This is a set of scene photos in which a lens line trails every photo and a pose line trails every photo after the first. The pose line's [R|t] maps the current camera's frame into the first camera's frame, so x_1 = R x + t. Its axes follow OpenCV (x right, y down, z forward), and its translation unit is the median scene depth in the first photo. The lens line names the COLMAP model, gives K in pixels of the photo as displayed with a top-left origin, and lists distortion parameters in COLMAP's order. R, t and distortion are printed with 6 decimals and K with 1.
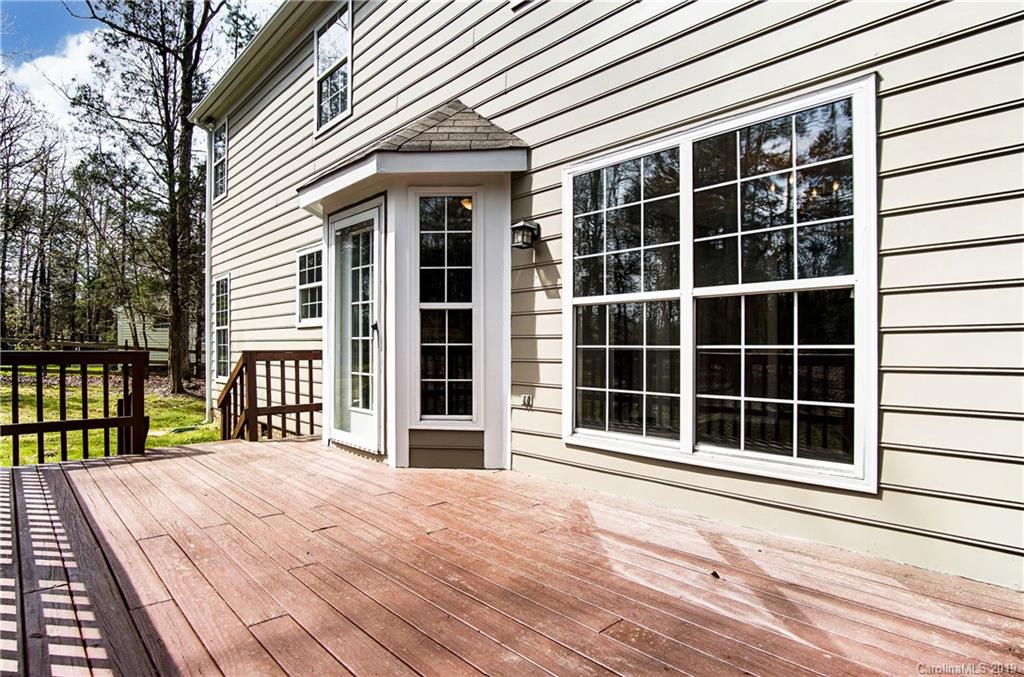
lens RADIAL K [[560.9, 0, 507.7], [0, 560.9, 348.2], [0, 0, 1]] dist [-0.025484, 0.000090]
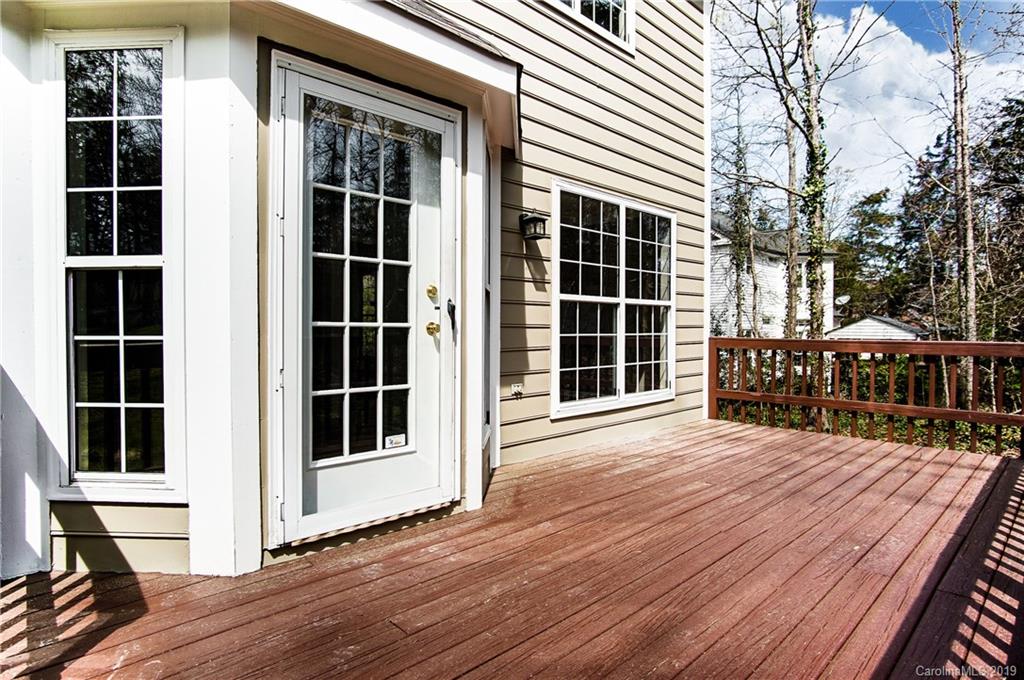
lens RADIAL K [[555.2, 0, 512.0], [0, 555.2, 340.0], [0, 0, 1]] dist [-0.024830, -0.000192]
pose [[-0.024692, -0.022356, 0.999445, -1.028319], [0.001342, 0.999748, 0.022396, -0.018634], [-0.999694, 0.001894, -0.024656, 1.113004]]
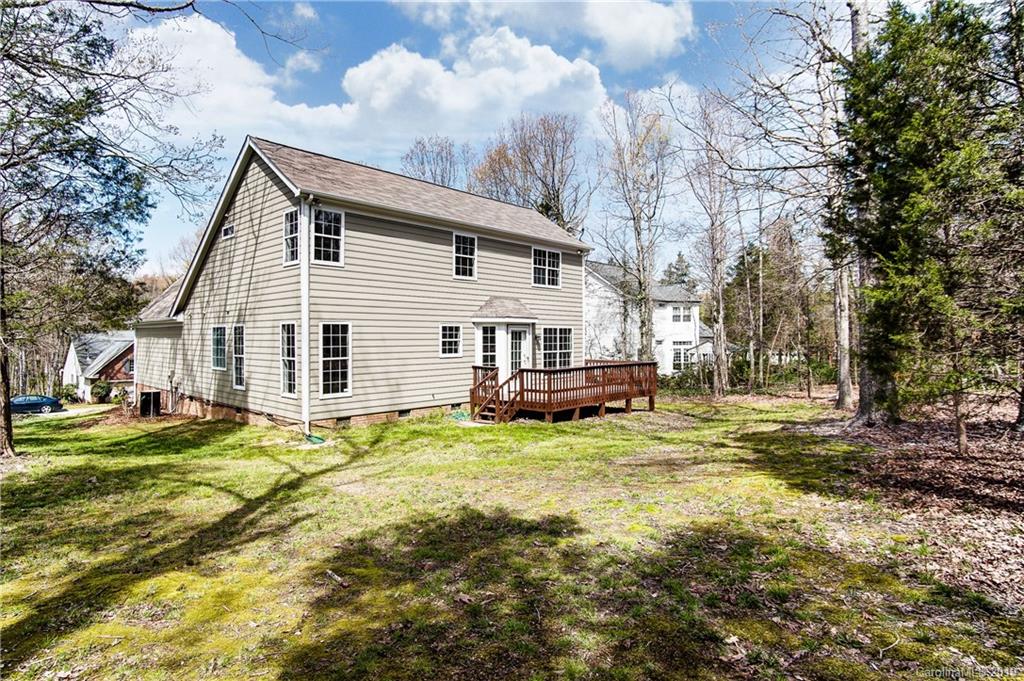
lens RADIAL K [[555.2, 0, 512.0], [0, 555.2, 340.5], [0, 0, 1]] dist [-0.024830, -0.000192]
pose [[-0.089903, -0.007330, 0.995924, -4.920718], [0.007731, 0.999938, 0.008057, -0.229401], [-0.995921, 0.008424, -0.089840, 1.728931]]
